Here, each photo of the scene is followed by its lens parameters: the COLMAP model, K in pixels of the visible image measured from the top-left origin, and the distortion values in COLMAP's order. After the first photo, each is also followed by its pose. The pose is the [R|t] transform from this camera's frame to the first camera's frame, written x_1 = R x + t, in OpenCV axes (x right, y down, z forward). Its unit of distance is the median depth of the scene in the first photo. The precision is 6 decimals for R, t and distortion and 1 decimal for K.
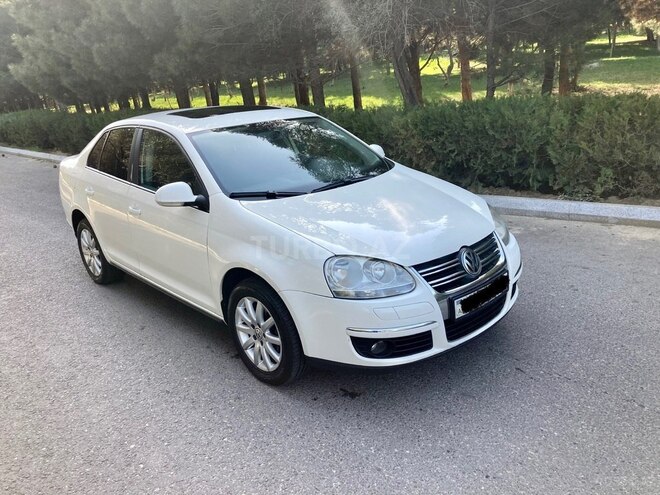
lens RADIAL K [[527.6, 0, 321.6], [0, 527.6, 261.6], [0, 0, 1]] dist [0.007879, 0.000580]
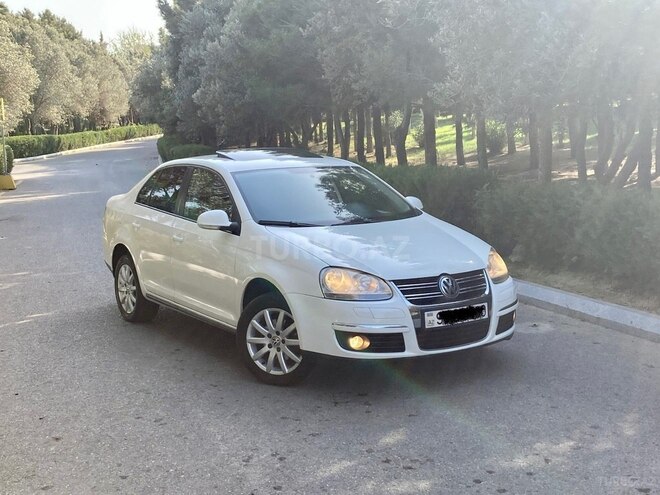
lens RADIAL K [[764.8, 0, 330.0], [0, 764.8, 247.5], [0, 0, 1]] dist [0.006577, 0.003344]
pose [[0.987736, 0.075188, -0.136836, 0.214638], [-0.099216, 0.978968, -0.178262, 0.212007], [0.120555, 0.189652, 0.974422, -0.609987]]
